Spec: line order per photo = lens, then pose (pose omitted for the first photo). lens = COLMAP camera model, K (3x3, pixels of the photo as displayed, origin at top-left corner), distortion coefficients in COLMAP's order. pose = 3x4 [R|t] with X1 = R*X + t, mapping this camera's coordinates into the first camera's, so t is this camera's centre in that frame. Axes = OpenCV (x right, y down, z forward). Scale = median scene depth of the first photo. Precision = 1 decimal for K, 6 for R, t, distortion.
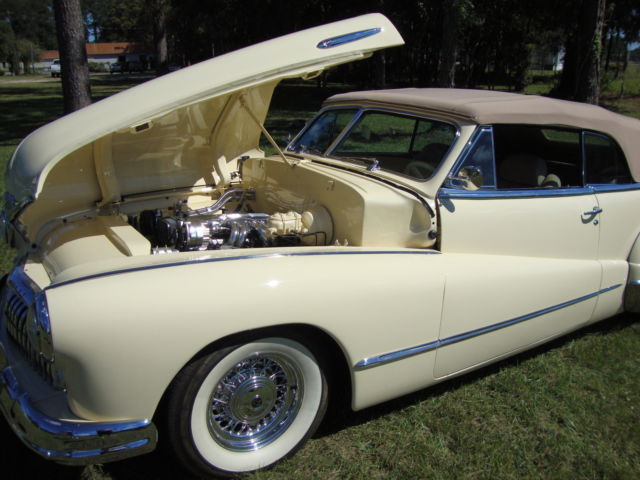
lens RADIAL K [[573.9, 0, 327.6], [0, 573.9, 240.9], [0, 0, 1]] dist [-0.201420, 0.196691]
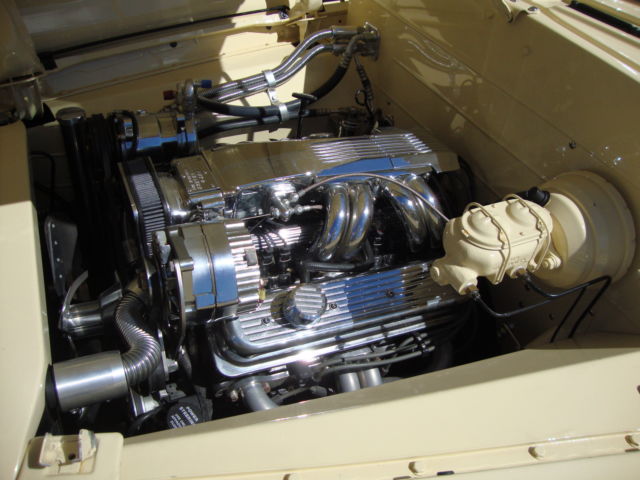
lens RADIAL K [[573.9, 0, 326.1], [0, 573.9, 236.9], [0, 0, 1]] dist [-0.201420, 0.196691]
pose [[0.988703, 0.123207, -0.085356, -0.128490], [-0.077688, 0.908256, 0.411141, -0.137597], [0.128180, -0.399865, 0.907567, 0.634831]]
